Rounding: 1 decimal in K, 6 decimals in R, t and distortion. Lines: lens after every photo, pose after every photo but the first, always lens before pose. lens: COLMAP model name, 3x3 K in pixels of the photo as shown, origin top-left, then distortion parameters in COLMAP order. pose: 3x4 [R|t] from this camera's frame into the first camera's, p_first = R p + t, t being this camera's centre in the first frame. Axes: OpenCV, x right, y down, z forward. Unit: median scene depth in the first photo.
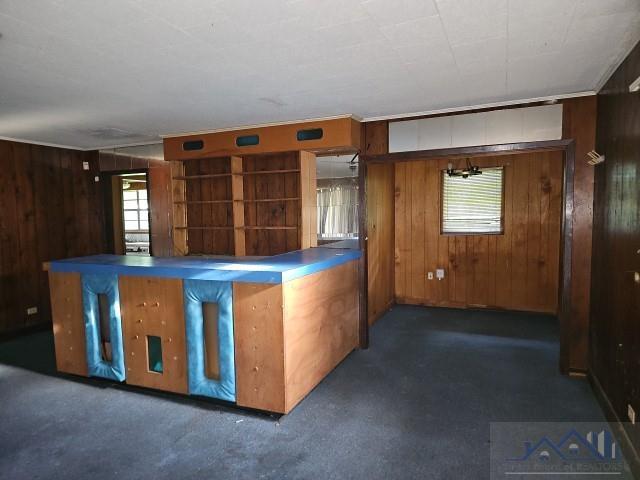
lens RADIAL K [[435.0, 0, 320.0], [0, 435.0, 240.0], [0, 0, 1]] dist [0.041555, -0.000164]
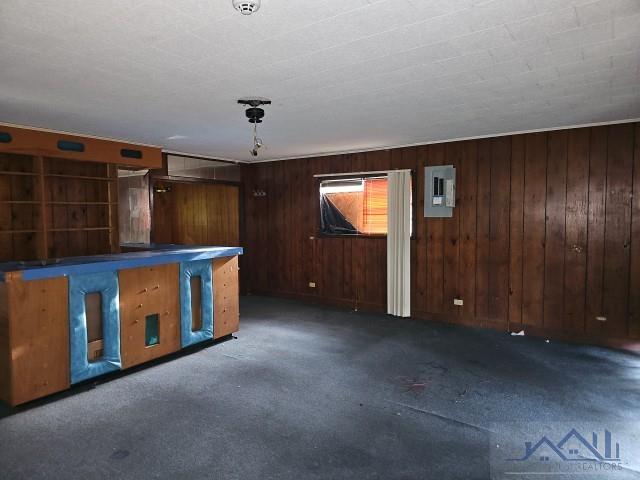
lens RADIAL K [[421.3, 0, 320.0], [0, 421.3, 240.0], [0, 0, 1]] dist [-0.002026, -0.001363]
pose [[0.151089, -0.043668, 0.987555, -1.389984], [0.072121, 0.996848, 0.033045, 0.009707], [-0.985886, 0.066231, 0.153762, 0.344580]]
